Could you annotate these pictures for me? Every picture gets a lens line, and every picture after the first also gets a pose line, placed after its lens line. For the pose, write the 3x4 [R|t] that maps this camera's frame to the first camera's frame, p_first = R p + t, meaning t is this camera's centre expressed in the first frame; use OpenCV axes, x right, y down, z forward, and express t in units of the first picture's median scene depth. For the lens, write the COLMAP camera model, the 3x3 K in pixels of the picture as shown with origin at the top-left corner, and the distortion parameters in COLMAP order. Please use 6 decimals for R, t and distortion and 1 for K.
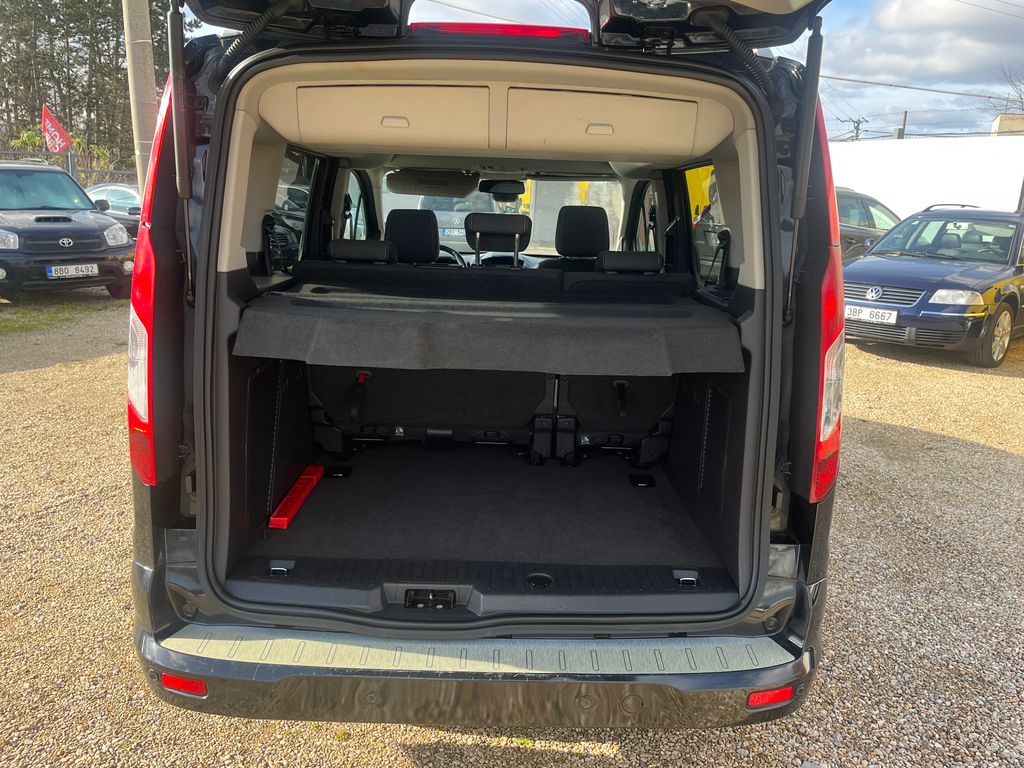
lens RADIAL K [[794.7, 0, 525.3], [0, 794.7, 385.8], [0, 0, 1]] dist [0.081528, -0.108168]
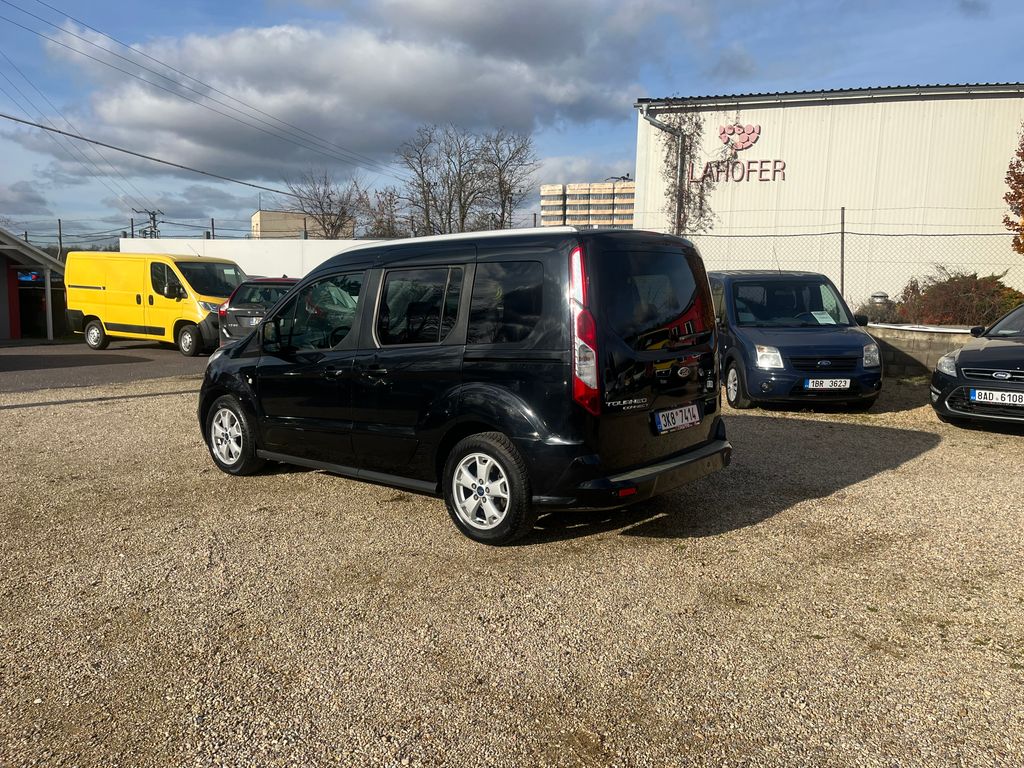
lens RADIAL K [[794.7, 0, 525.3], [0, 794.7, 385.8], [0, 0, 1]] dist [0.081528, -0.108168]
pose [[0.635395, -0.125954, 0.761846, -0.624405], [0.201756, 0.979415, -0.006345, 0.002215], [-0.745364, 0.157739, 0.647727, -0.097501]]
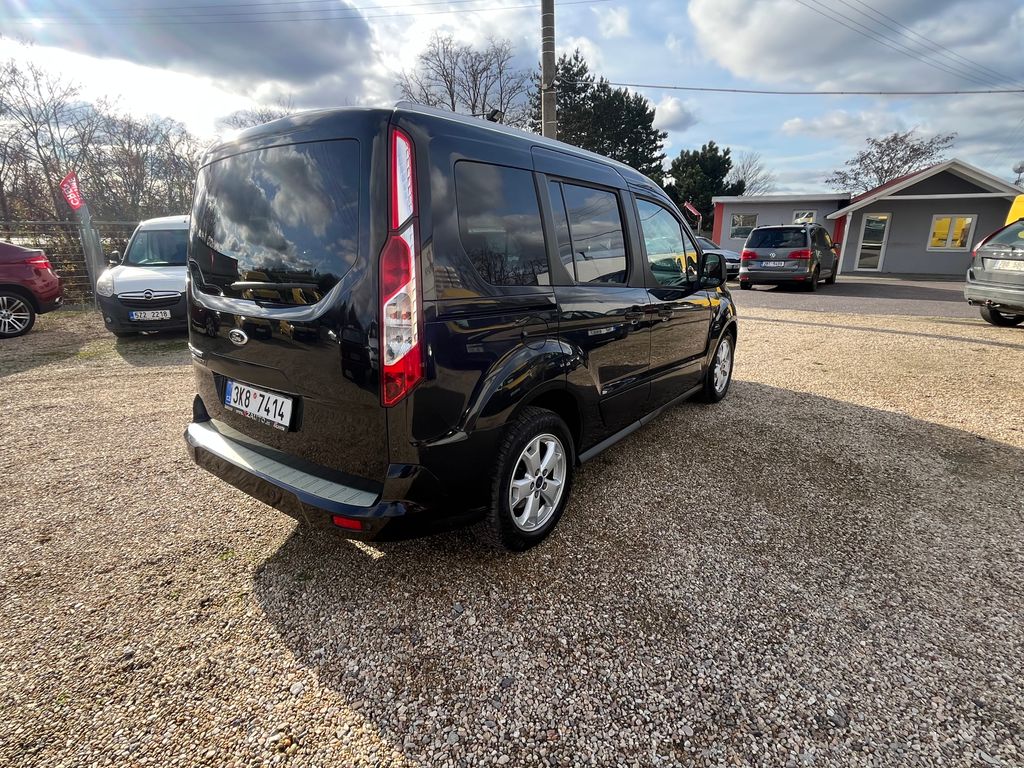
lens RADIAL K [[540.1, 0, 512.0], [0, 540.1, 384.0], [0, 0, 1]] dist [-0.000049, 0.025148]
pose [[0.776562, 0.122465, -0.618025, 0.308338], [-0.114249, 0.992036, 0.053022, 0.005963], [0.619596, 0.029434, 0.784369, 0.097255]]
